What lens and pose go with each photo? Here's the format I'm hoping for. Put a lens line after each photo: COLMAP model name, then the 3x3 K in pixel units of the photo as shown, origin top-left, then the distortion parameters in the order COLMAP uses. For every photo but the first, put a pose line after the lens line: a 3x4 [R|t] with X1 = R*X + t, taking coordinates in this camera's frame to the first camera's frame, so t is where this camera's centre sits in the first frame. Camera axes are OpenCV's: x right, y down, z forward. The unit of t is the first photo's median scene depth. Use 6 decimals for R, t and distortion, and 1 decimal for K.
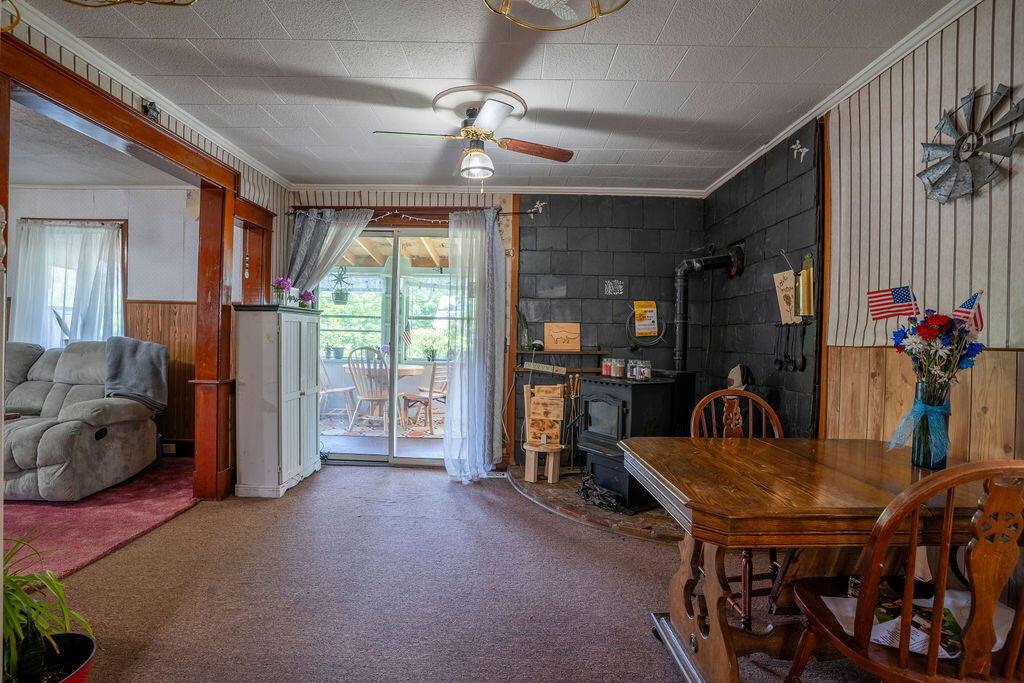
lens RADIAL K [[498.5, 0, 512.0], [0, 498.5, 341.5], [0, 0, 1]] dist [-0.078810, 0.032596]
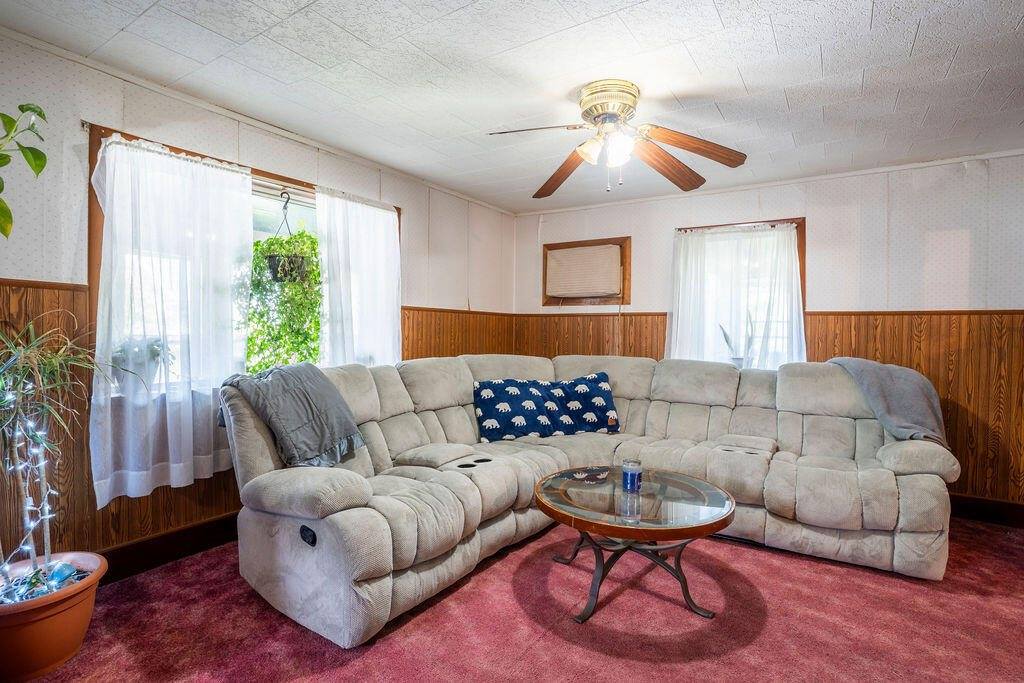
lens RADIAL K [[498.5, 0, 512.0], [0, 498.5, 341.5], [0, 0, 1]] dist [-0.078810, 0.032596]
pose [[0.831569, 0.004243, -0.555406, -0.760887], [0.002189, 0.999938, 0.010916, -0.044423], [0.555418, -0.010293, 0.831508, -0.014837]]
